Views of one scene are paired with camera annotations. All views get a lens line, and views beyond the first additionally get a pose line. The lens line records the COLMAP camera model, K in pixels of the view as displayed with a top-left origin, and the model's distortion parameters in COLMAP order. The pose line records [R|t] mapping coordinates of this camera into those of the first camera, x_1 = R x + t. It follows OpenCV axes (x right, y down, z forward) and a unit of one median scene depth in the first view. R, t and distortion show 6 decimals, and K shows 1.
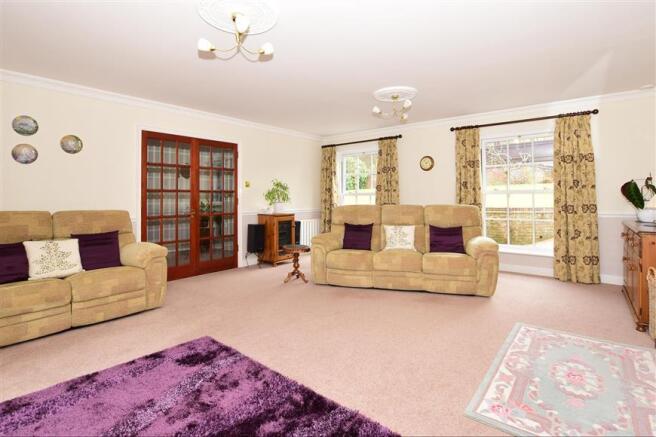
lens RADIAL K [[326.2, 0, 328.0], [0, 326.2, 204.0], [0, 0, 1]] dist [-0.002513, -0.000501]
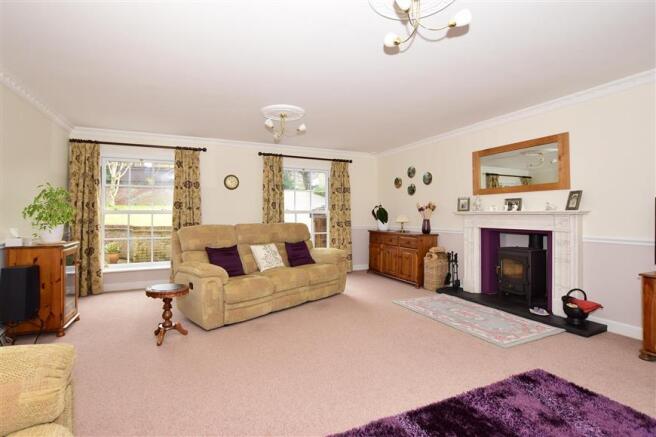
lens RADIAL K [[306.2, 0, 328.0], [0, 306.2, 218.5], [0, 0, 1]] dist [-0.003358, -0.000290]
pose [[0.465202, -0.005906, 0.885185, -0.440519], [0.019522, 0.999803, -0.003589, -0.004968], [-0.884989, 0.018950, 0.465226, 0.345943]]
